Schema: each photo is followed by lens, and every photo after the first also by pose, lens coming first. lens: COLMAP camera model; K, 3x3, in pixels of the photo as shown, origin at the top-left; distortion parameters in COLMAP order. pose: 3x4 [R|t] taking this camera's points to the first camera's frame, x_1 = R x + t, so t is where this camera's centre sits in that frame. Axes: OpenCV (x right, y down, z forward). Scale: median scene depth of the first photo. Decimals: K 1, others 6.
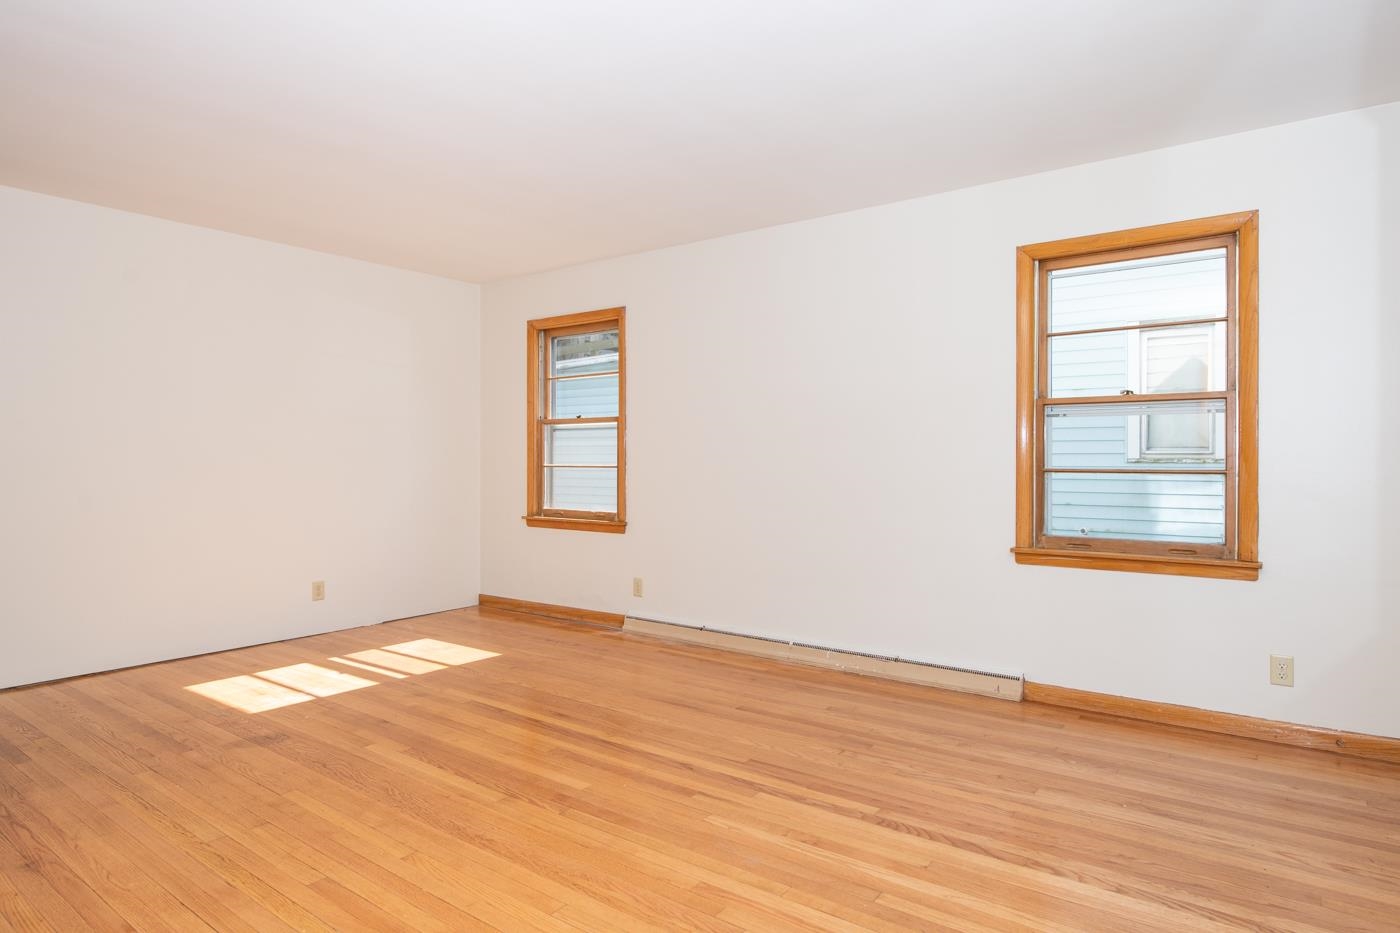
lens RADIAL K [[759.1, 0, 702.1], [0, 759.1, 462.3], [0, 0, 1]] dist [-0.057820, 0.015125]
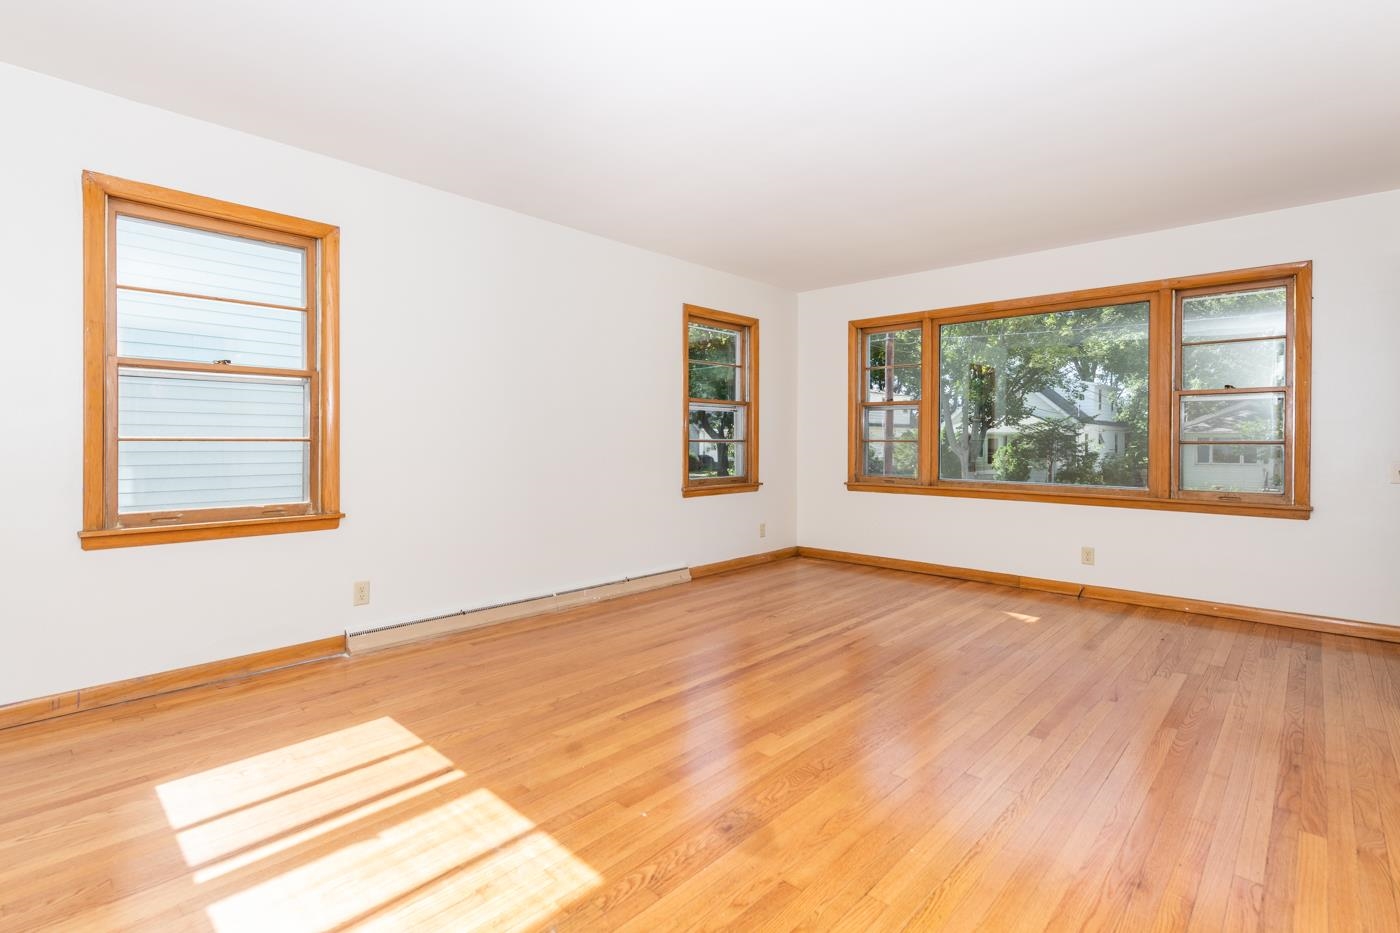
lens RADIAL K [[678.4, 0, 701.9], [0, 678.4, 435.6], [0, 0, 1]] dist [0.002547, 0.000471]
pose [[0.149897, -0.008081, 0.988669, -0.862080], [0.003077, 0.999966, 0.007707, -0.000438], [-0.988697, 0.001887, 0.149917, 0.660311]]
